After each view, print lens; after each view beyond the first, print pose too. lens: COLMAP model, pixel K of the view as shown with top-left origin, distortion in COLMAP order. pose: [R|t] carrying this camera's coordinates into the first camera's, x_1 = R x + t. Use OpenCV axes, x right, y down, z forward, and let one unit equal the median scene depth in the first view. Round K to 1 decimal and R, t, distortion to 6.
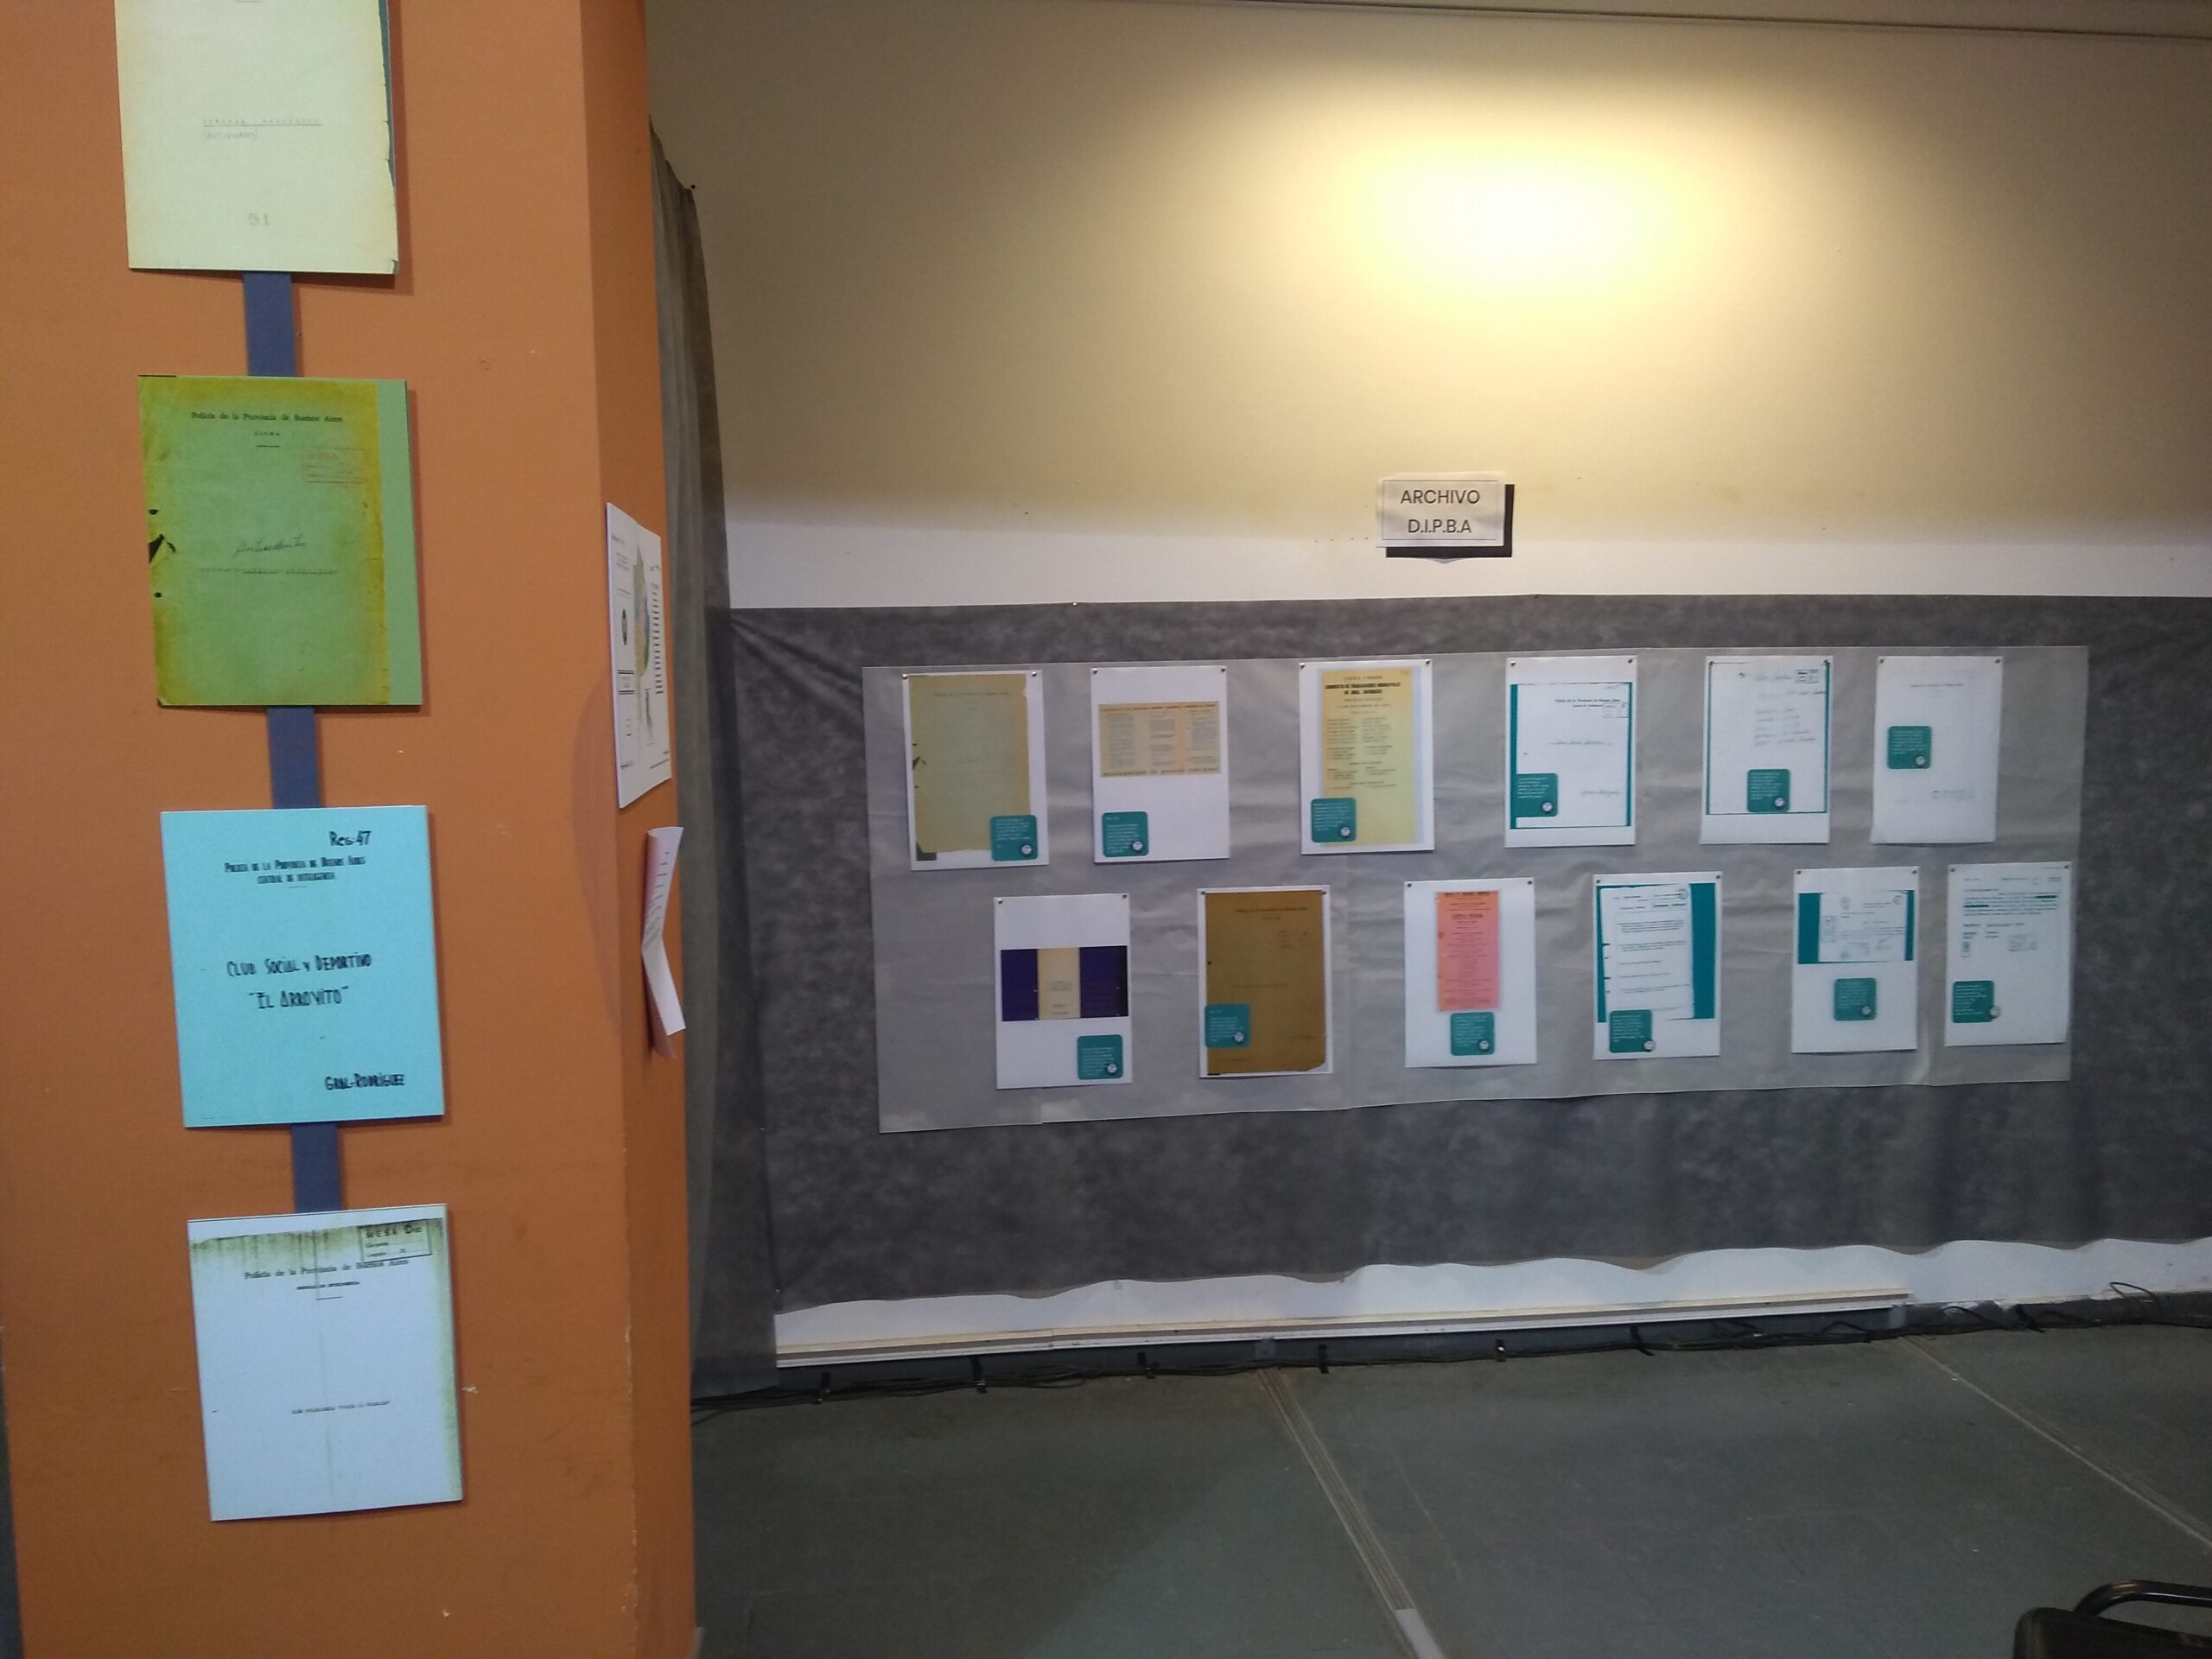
lens RADIAL K [[1644.5, 0, 1106.0], [0, 1644.5, 829.5], [0, 0, 1]] dist [0.113139, -0.143805]
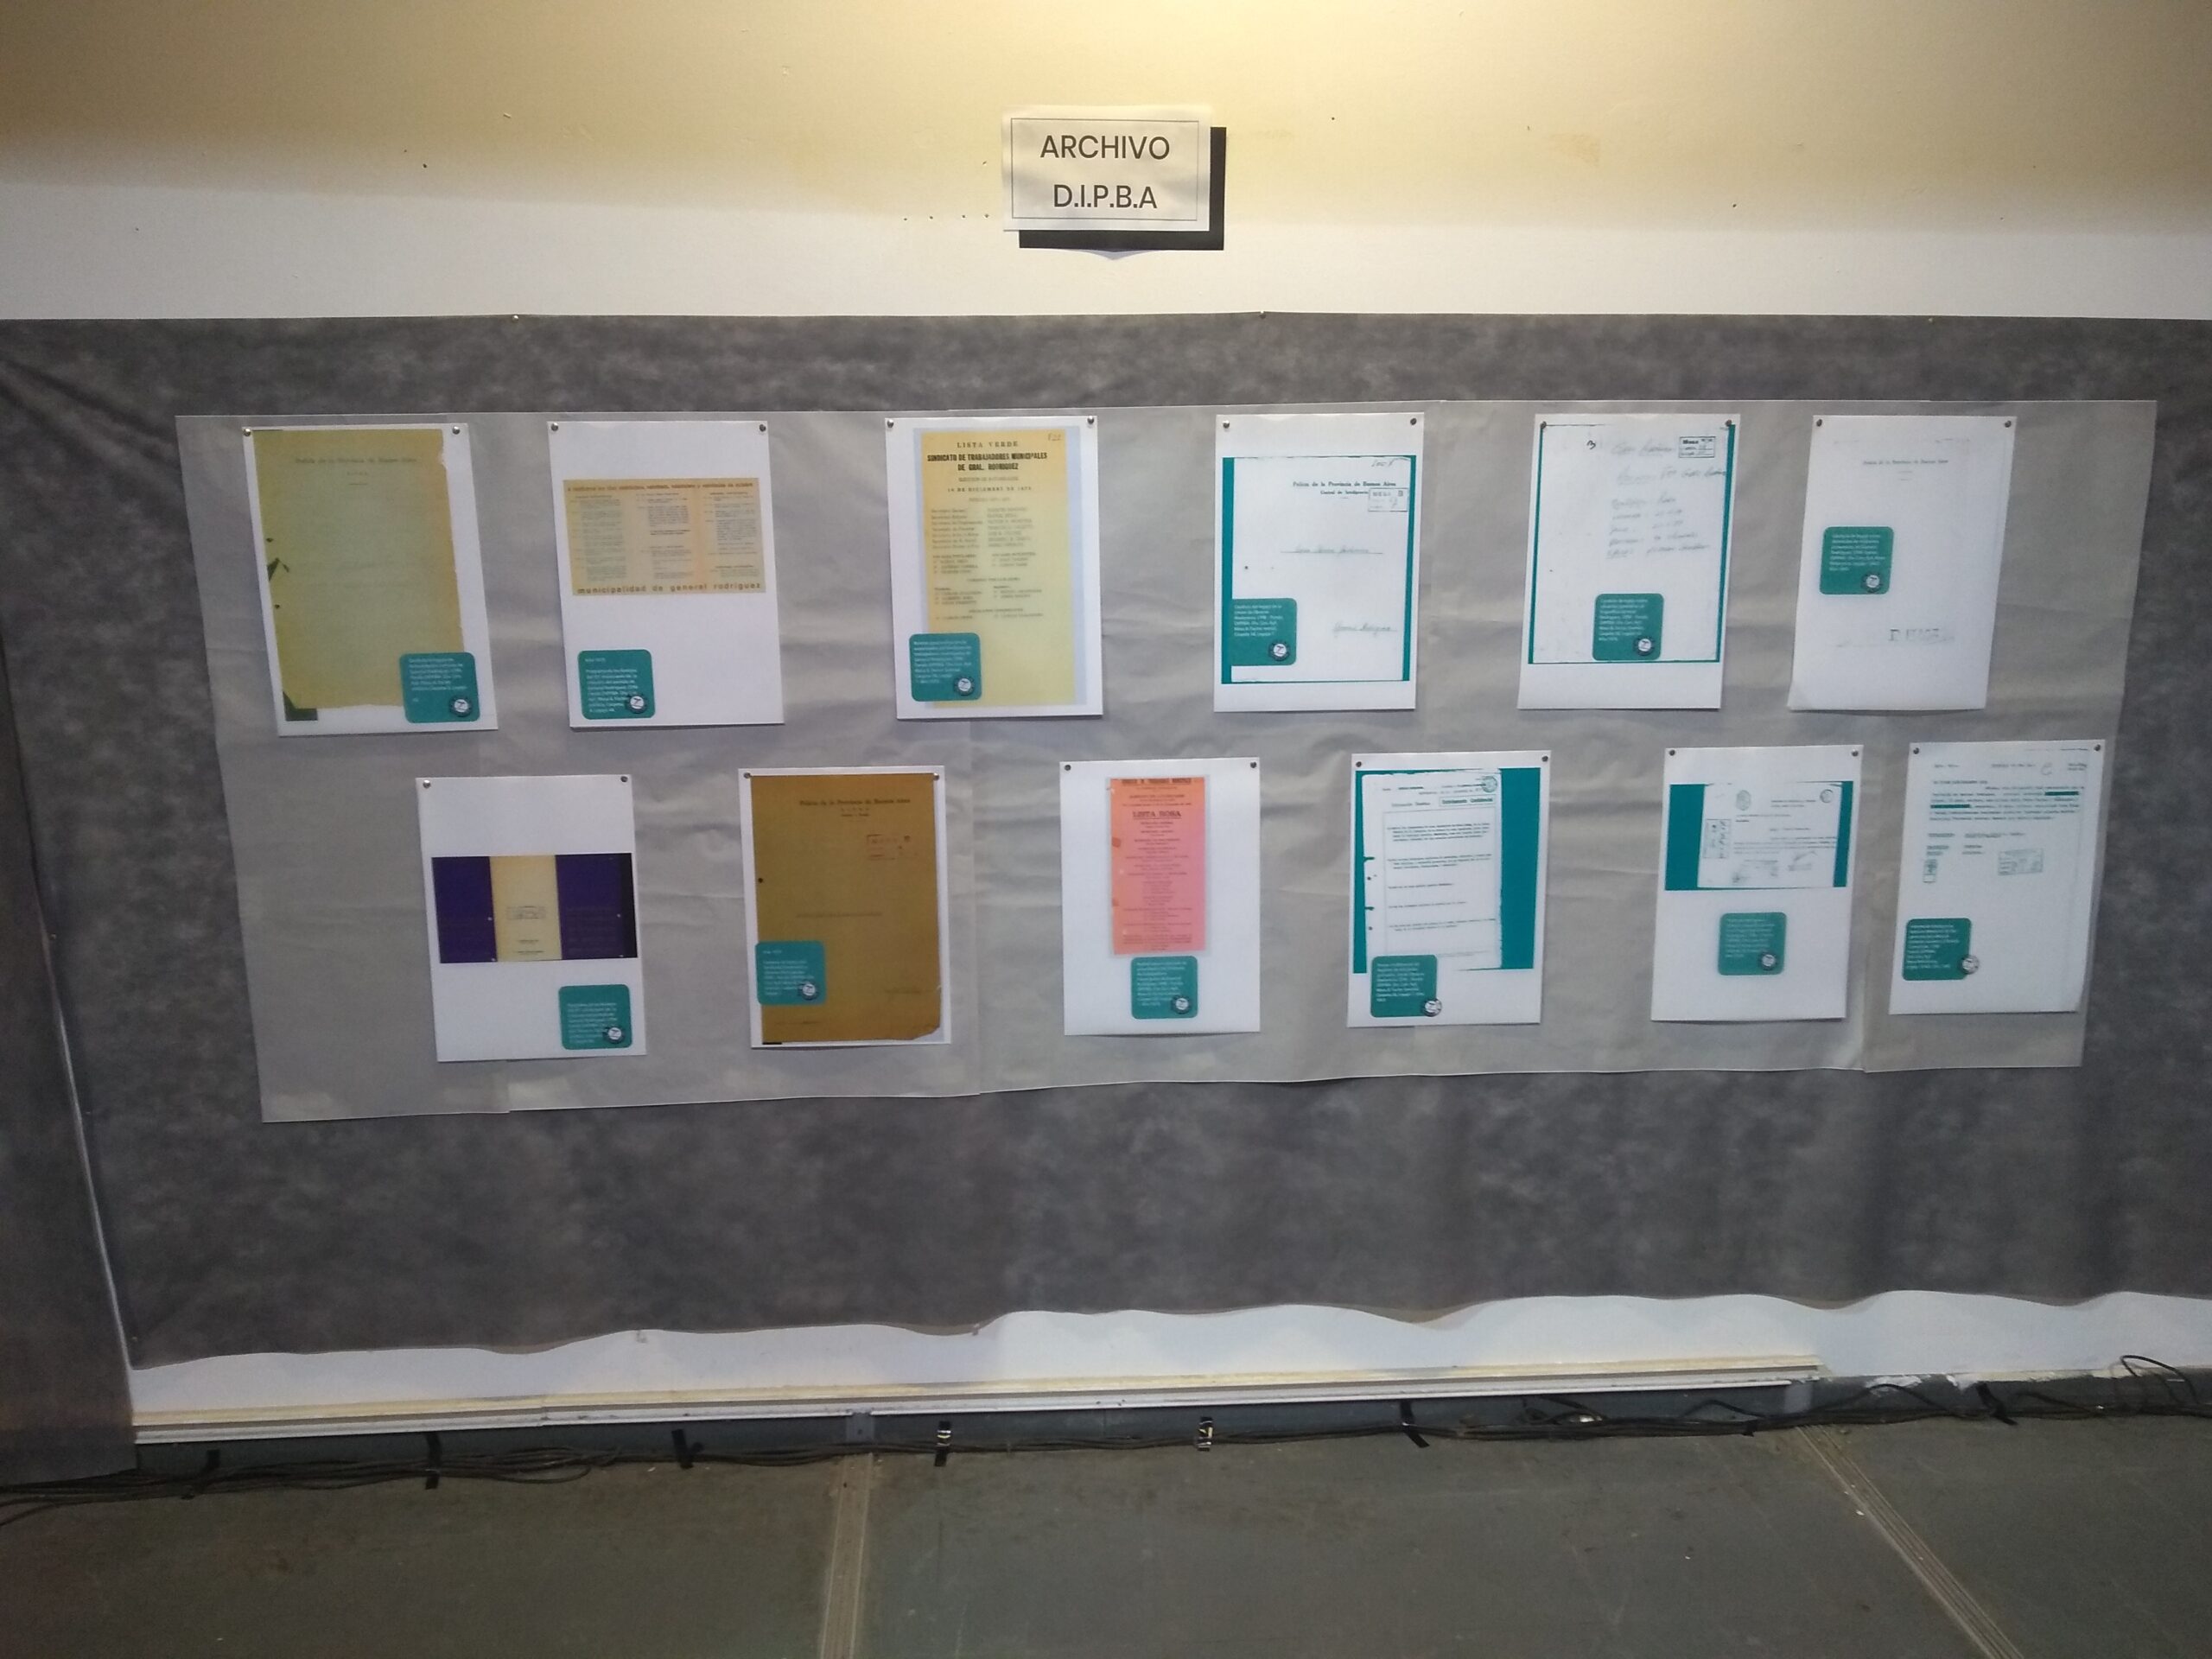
lens RADIAL K [[1644.5, 0, 1106.0], [0, 1644.5, 829.5], [0, 0, 1]] dist [0.113139, -0.143805]
pose [[0.998044, 0.017251, -0.060095, 0.235417], [-0.010934, 0.994527, 0.103902, -0.010016], [0.061558, -0.103041, 0.992770, 0.337344]]
